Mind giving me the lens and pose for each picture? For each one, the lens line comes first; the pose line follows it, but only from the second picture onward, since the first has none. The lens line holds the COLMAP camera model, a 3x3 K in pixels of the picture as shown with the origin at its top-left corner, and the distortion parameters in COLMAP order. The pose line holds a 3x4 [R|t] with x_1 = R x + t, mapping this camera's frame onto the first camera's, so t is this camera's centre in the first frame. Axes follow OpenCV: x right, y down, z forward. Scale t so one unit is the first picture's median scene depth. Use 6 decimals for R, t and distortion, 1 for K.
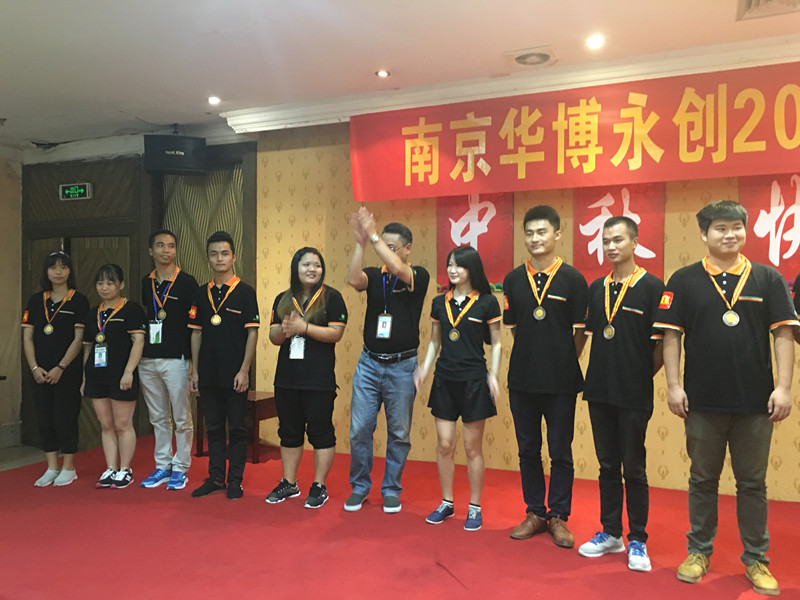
lens RADIAL K [[670.1, 0, 400.0], [0, 670.1, 300.0], [0, 0, 1]] dist [0.074108, -0.096382]
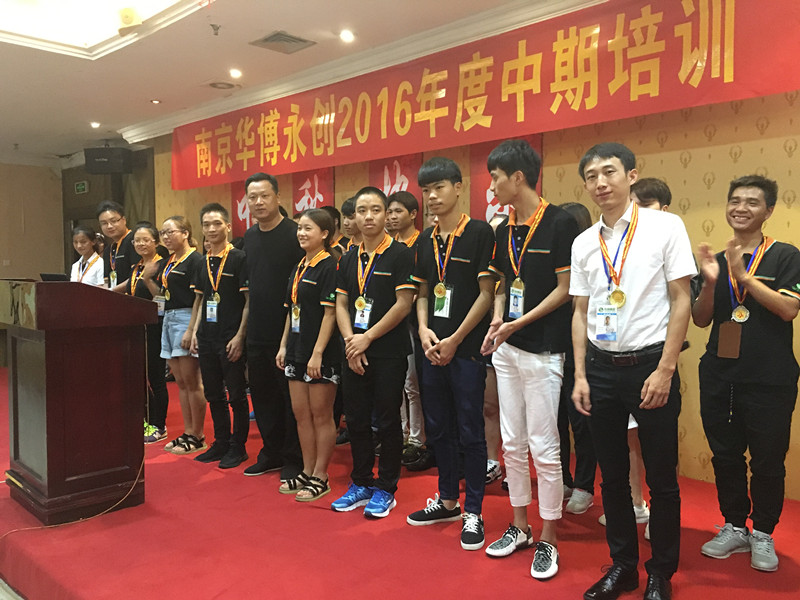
lens RADIAL K [[670.1, 0, 400.0], [0, 670.1, 300.0], [0, 0, 1]] dist [0.074108, -0.096382]
pose [[0.936648, 0.012183, -0.350060, 0.948186], [0.006821, 0.998571, 0.053002, 0.009337], [0.350205, -0.052032, 0.935227, -0.172918]]
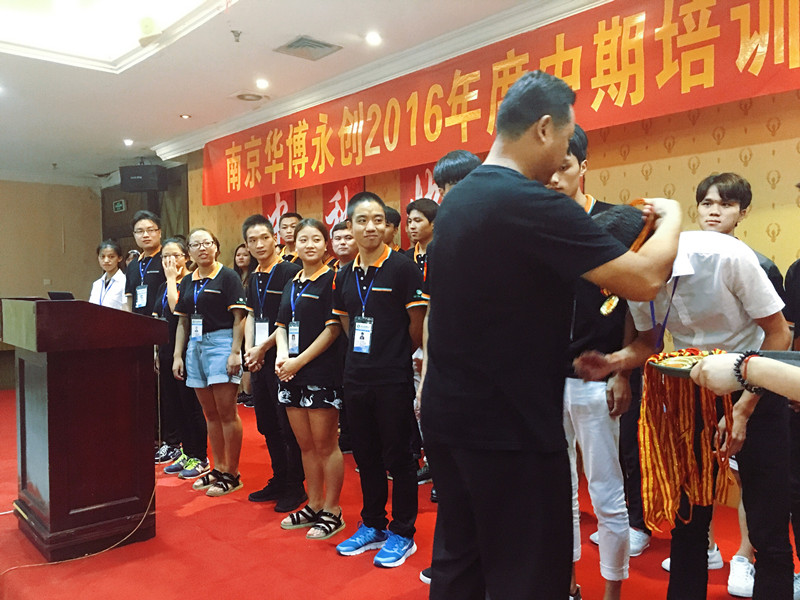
lens RADIAL K [[670.1, 0, 400.0], [0, 670.1, 300.0], [0, 0, 1]] dist [0.074108, -0.096382]
pose [[0.912165, -0.005033, -0.409792, 0.941657], [0.019169, 0.999354, 0.030395, 0.011026], [0.409374, -0.035581, 0.911673, -0.108232]]
